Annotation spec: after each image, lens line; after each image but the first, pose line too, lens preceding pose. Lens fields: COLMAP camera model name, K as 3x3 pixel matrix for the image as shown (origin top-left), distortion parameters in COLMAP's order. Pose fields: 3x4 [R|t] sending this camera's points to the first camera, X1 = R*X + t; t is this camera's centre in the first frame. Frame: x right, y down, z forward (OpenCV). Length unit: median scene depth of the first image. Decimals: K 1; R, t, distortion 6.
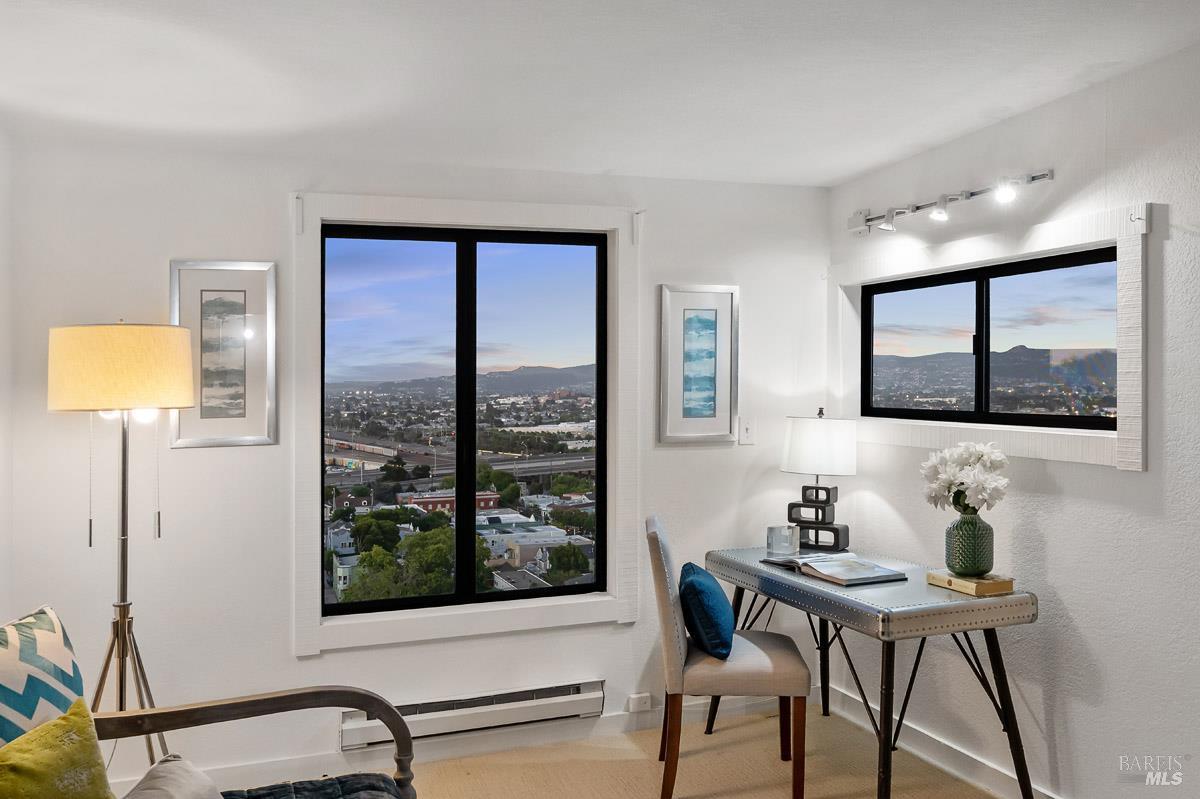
lens RADIAL K [[1065.1, 0, 600.0], [0, 1065.1, 399.5], [0, 0, 1]] dist [0.005561, 0.002122]
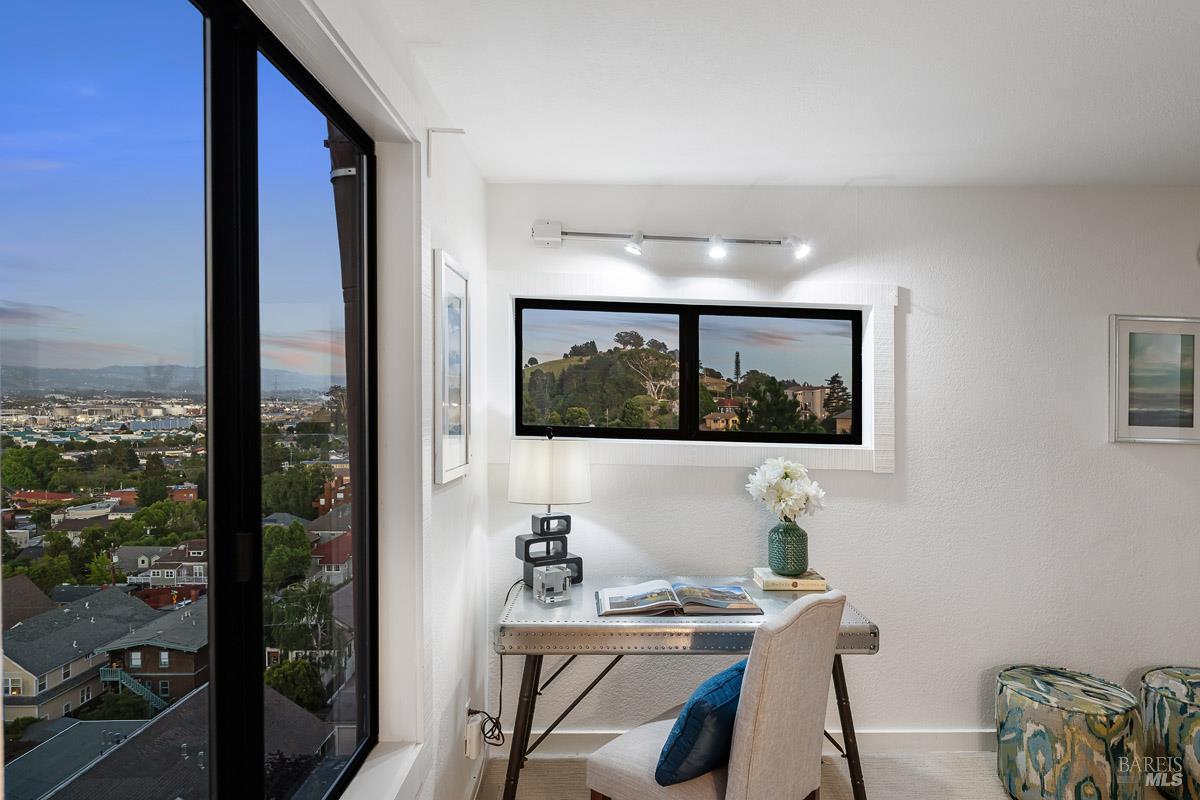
lens RADIAL K [[647.4, 0, 600.0], [0, 647.4, 400.0], [0, 0, 1]] dist [-0.048636, -0.000070]
pose [[0.298012, 0.022056, 0.954307, -0.327425], [-0.014656, 0.999721, -0.018529, -0.006547], [-0.954450, -0.008464, 0.298252, 0.873918]]
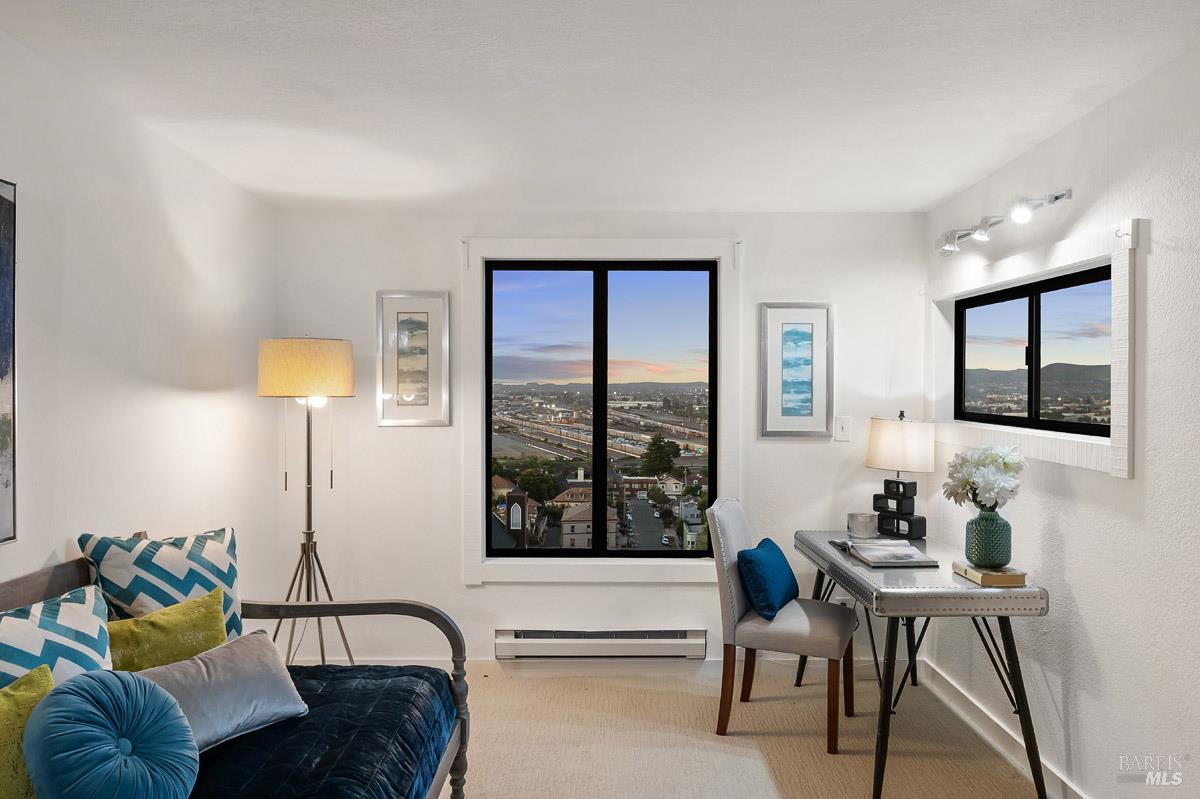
lens RADIAL K [[901.5, 0, 600.2], [0, 901.5, 414.1], [0, 0, 1]] dist [0.001062, 0.001887]
pose [[0.935112, 0.028880, -0.353173, 0.266918], [-0.022512, 0.999502, 0.022126, -0.002617], [0.353636, -0.012739, 0.935296, 0.000007]]
